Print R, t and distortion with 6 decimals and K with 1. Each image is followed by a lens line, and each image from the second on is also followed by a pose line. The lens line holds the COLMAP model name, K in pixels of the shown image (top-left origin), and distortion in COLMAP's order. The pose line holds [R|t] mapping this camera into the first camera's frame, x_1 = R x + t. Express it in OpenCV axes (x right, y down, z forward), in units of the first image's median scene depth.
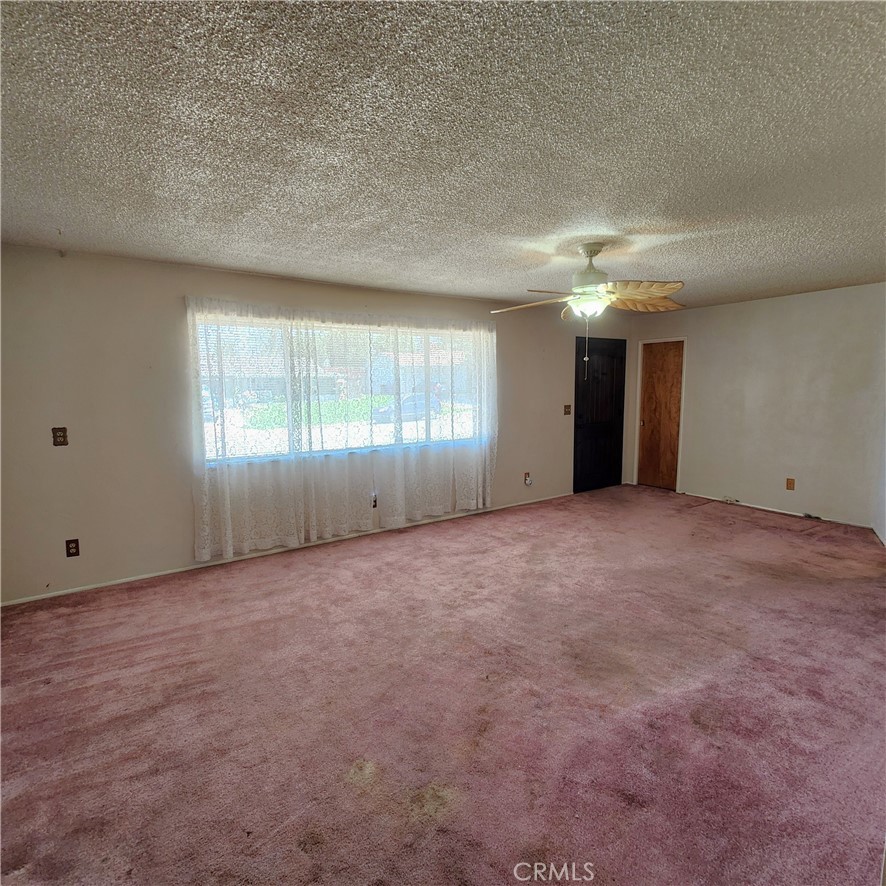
lens RADIAL K [[504.7, 0, 441.4], [0, 504.7, 435.9], [0, 0, 1]] dist [0.003433, 0.001613]
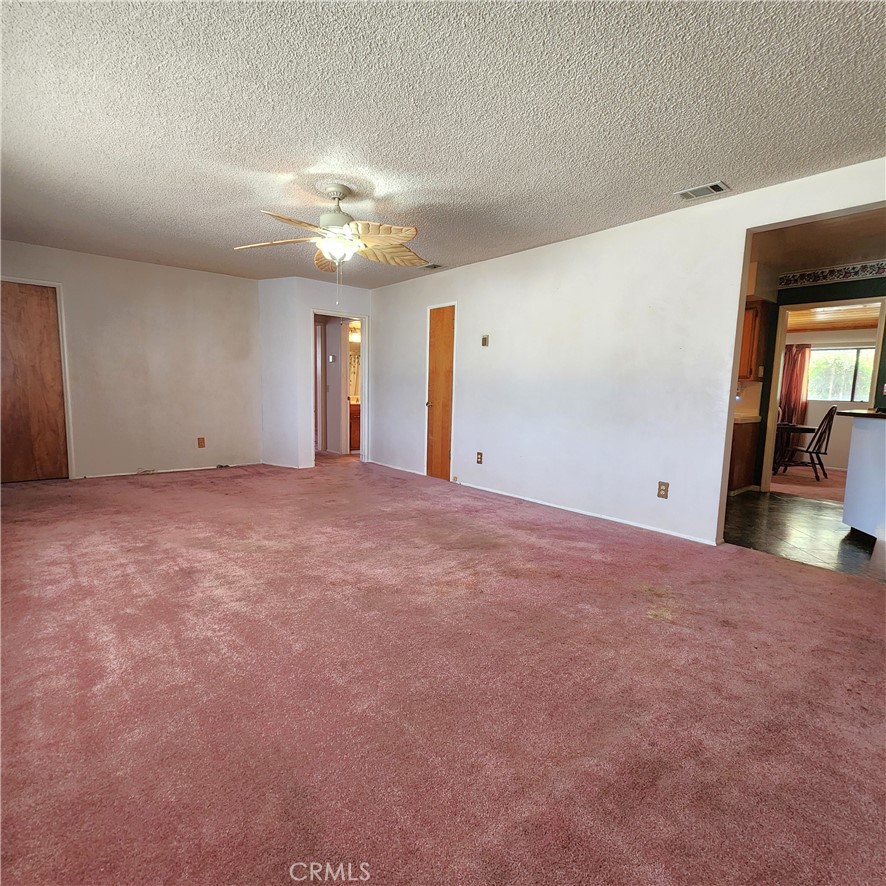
lens RADIAL K [[504.7, 0, 441.4], [0, 504.7, 435.9], [0, 0, 1]] dist [0.003433, 0.001613]
pose [[-0.155088, -0.078618, 0.984767, -0.589076], [0.081207, 0.992440, 0.092020, 0.025643], [-0.984557, 0.094241, -0.147531, 0.776358]]
